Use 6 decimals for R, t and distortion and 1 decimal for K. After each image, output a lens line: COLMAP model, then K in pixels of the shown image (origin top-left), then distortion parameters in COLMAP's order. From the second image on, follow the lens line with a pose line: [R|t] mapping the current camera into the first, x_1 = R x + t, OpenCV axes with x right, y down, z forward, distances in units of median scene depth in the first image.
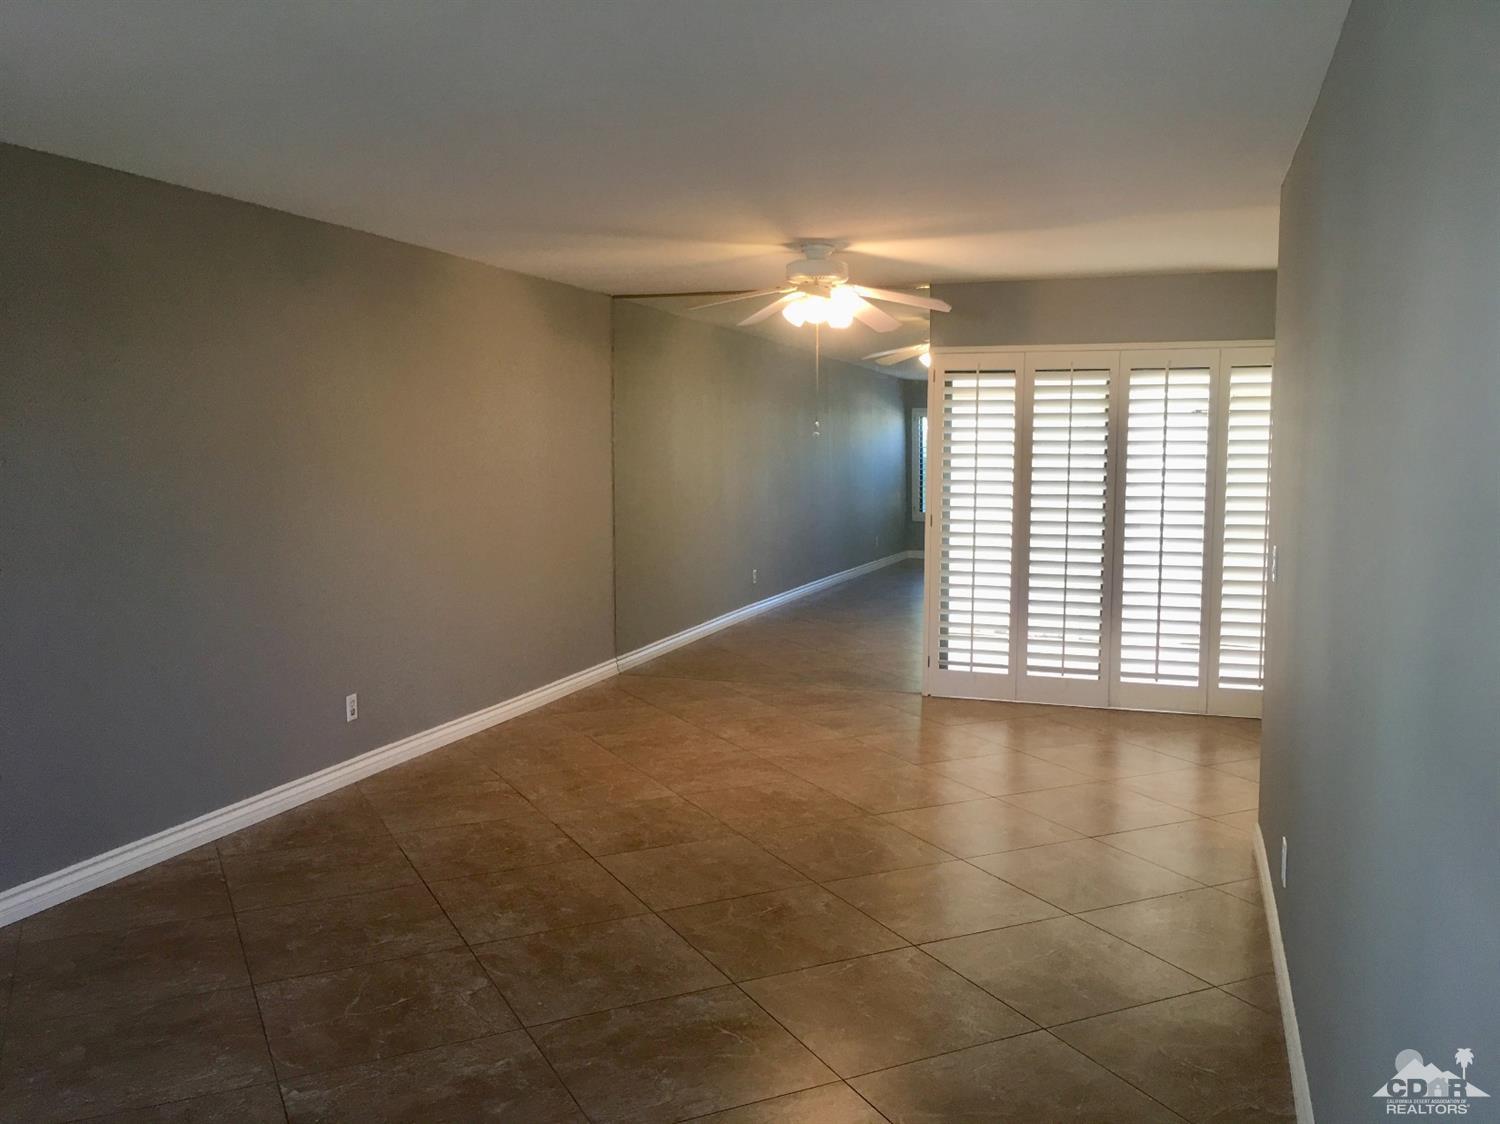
lens RADIAL K [[1295.3, 0, 749.9], [0, 1295.3, 560.0], [0, 0, 1]] dist [0.043083, 0.005298]
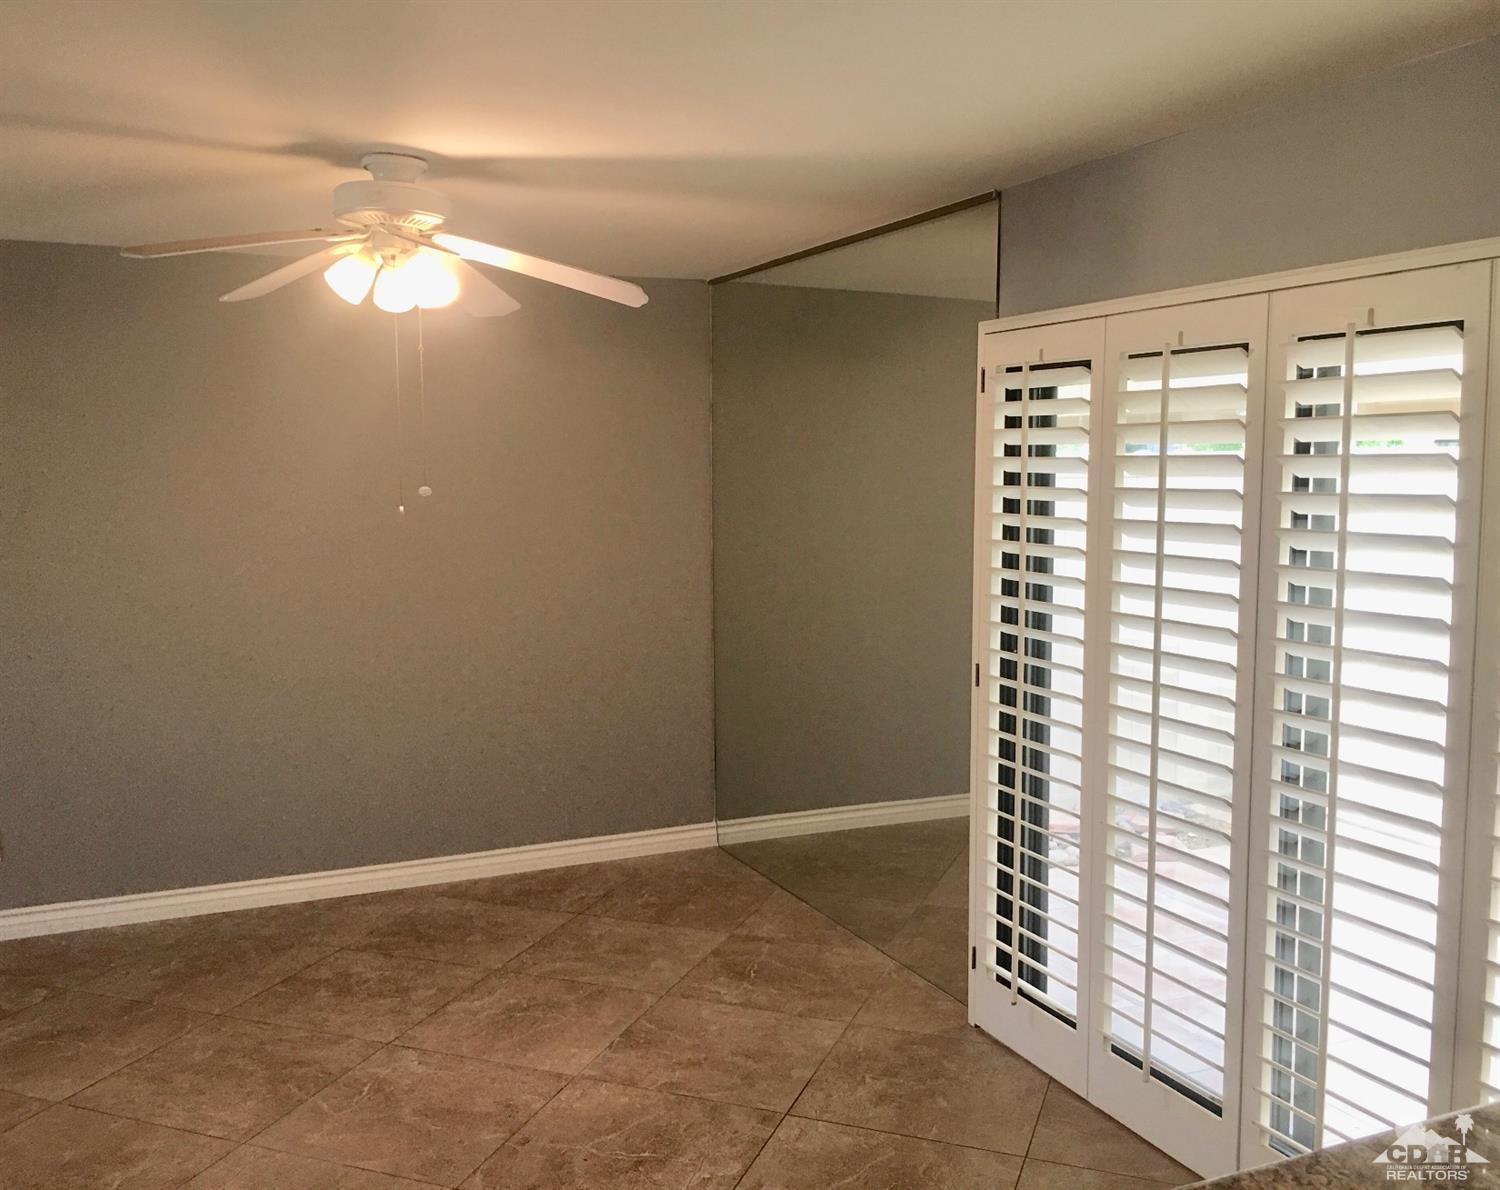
lens RADIAL K [[1350.7, 0, 750.1], [0, 1350.7, 597.4], [0, 0, 1]] dist [0.005284, -0.016145]
pose [[0.689549, 0.068848, -0.720959, 0.550562], [-0.066949, 0.997268, 0.031201, -0.086330], [0.721138, 0.026753, 0.692275, 0.719166]]
